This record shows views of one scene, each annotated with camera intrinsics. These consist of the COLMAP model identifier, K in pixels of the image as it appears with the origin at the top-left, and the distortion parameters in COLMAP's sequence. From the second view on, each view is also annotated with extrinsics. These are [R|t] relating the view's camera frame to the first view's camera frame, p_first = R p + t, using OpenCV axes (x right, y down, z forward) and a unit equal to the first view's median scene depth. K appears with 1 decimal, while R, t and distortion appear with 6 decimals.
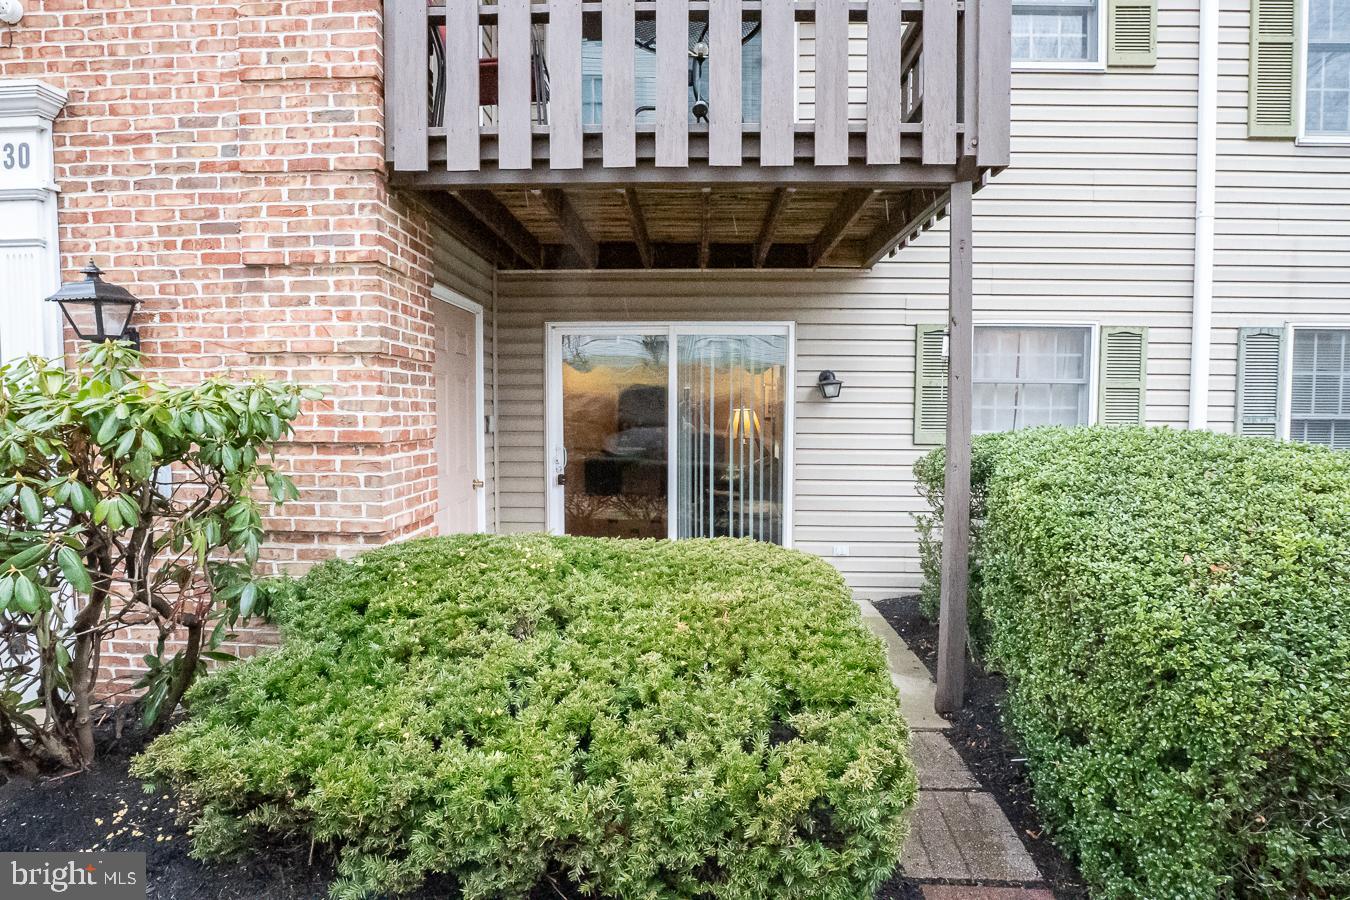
lens RADIAL K [[672.3, 0, 675.8], [0, 672.3, 455.0], [0, 0, 1]] dist [-0.042452, 0.009063]
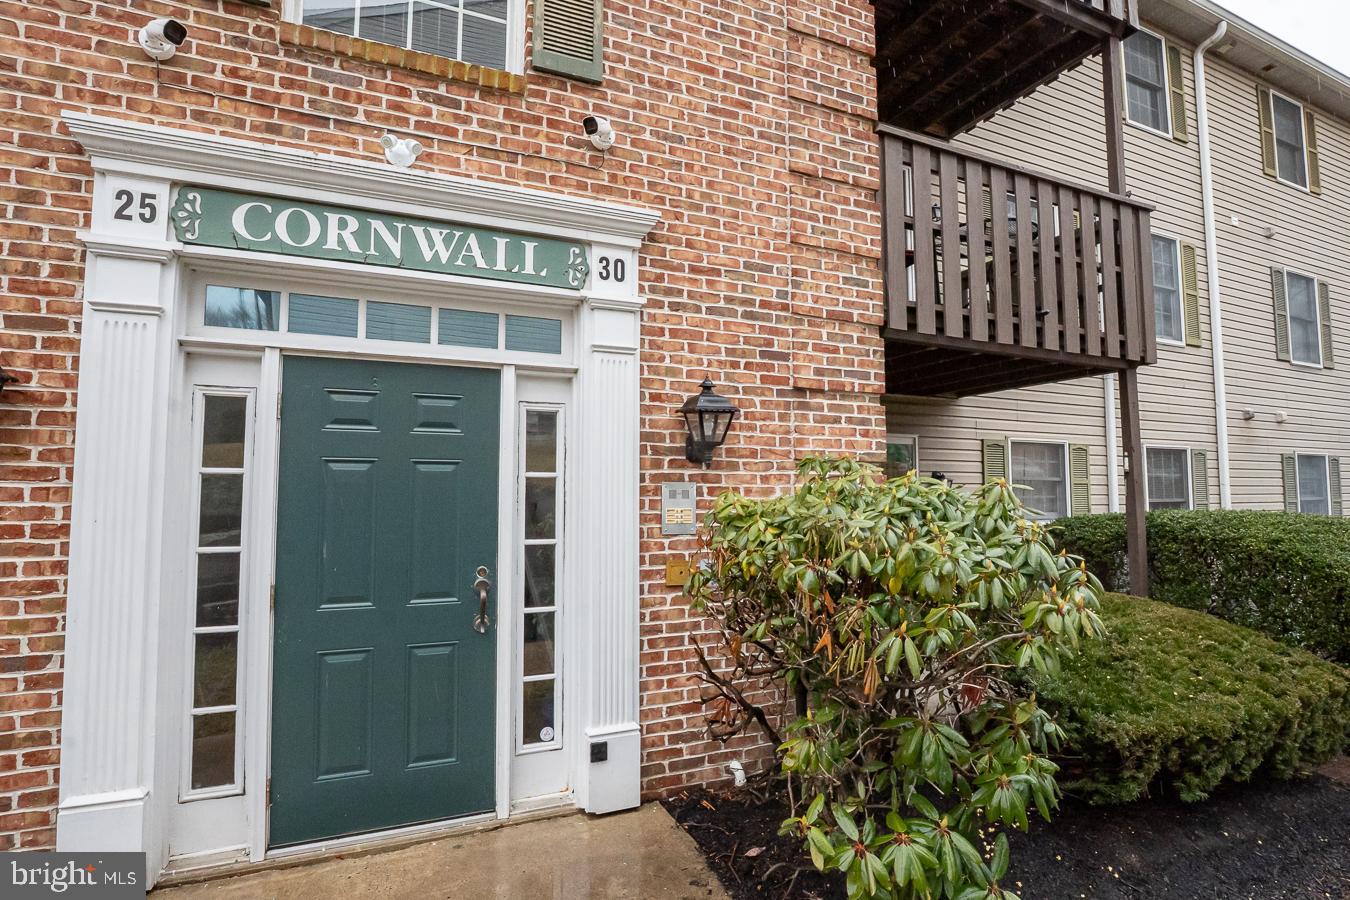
lens RADIAL K [[672.3, 0, 675.6], [0, 672.3, 449.0], [0, 0, 1]] dist [-0.042452, 0.009063]
pose [[0.899080, 0.025832, 0.437021, -1.390387], [0.029648, 0.992373, -0.119652, -0.035252], [-0.436779, 0.120534, 0.891457, 0.009577]]
